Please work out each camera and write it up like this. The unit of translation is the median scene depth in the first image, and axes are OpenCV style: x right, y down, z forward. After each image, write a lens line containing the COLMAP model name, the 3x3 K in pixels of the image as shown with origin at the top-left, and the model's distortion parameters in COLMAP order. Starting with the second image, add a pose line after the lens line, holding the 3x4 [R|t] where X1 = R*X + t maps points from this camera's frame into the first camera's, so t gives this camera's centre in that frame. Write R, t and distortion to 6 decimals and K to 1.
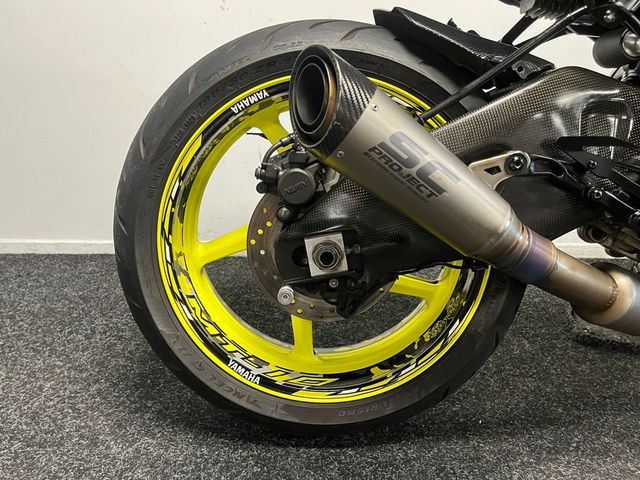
lens RADIAL K [[510.3, 0, 324.0], [0, 510.3, 238.7], [0, 0, 1]] dist [0.019514, -0.002618]
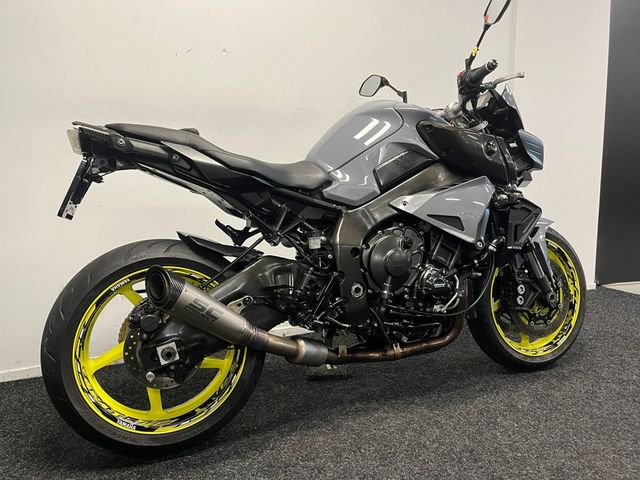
lens RADIAL K [[510.3, 0, 324.0], [0, 510.3, 238.7], [0, 0, 1]] dist [0.019514, -0.002618]
pose [[0.920677, -0.085201, 0.380912, -0.153612], [0.150329, 0.978005, -0.144593, -0.027374], [-0.360215, 0.190385, 0.913235, -1.154297]]
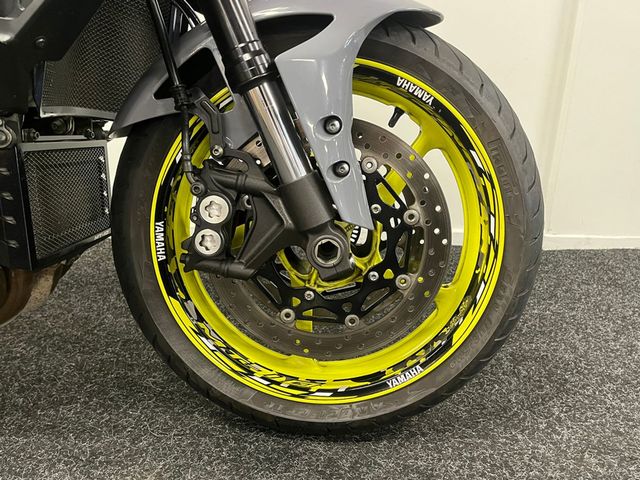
lens RADIAL K [[510.3, 0, 324.0], [0, 510.3, 238.7], [0, 0, 1]] dist [0.019514, -0.002618]
pose [[0.999743, 0.010289, -0.020188, 2.002121], [-0.009802, 0.999663, 0.024045, 0.025572], [0.020428, -0.023841, 0.999507, 0.127578]]
